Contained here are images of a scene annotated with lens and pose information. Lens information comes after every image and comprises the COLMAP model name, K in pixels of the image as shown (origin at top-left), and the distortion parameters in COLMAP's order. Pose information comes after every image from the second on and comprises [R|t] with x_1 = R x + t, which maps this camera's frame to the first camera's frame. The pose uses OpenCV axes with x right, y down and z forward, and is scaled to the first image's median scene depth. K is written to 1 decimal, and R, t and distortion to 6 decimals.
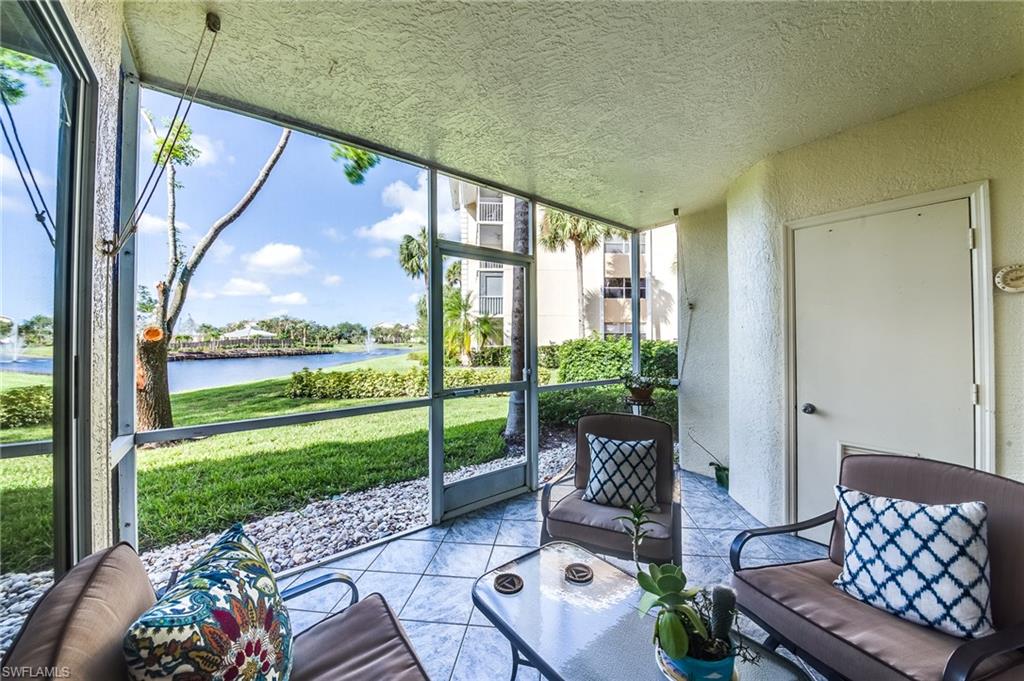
lens RADIAL K [[363.9, 0, 511.4], [0, 363.9, 336.4], [0, 0, 1]] dist [0.037526, -0.023317]
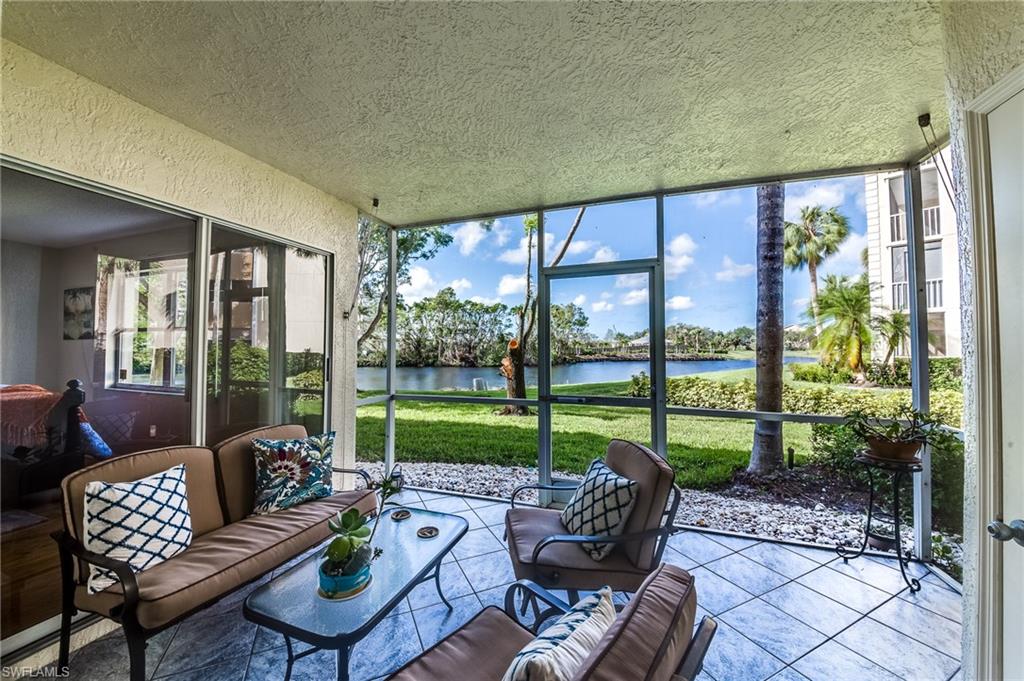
lens RADIAL K [[363.9, 0, 511.4], [0, 363.9, 336.4], [0, 0, 1]] dist [0.037526, -0.023317]
pose [[0.545229, -0.020257, -0.838042, 0.095393], [0.006715, 0.999781, -0.019797, -0.002373], [0.838260, 0.005166, 0.545246, 0.034033]]
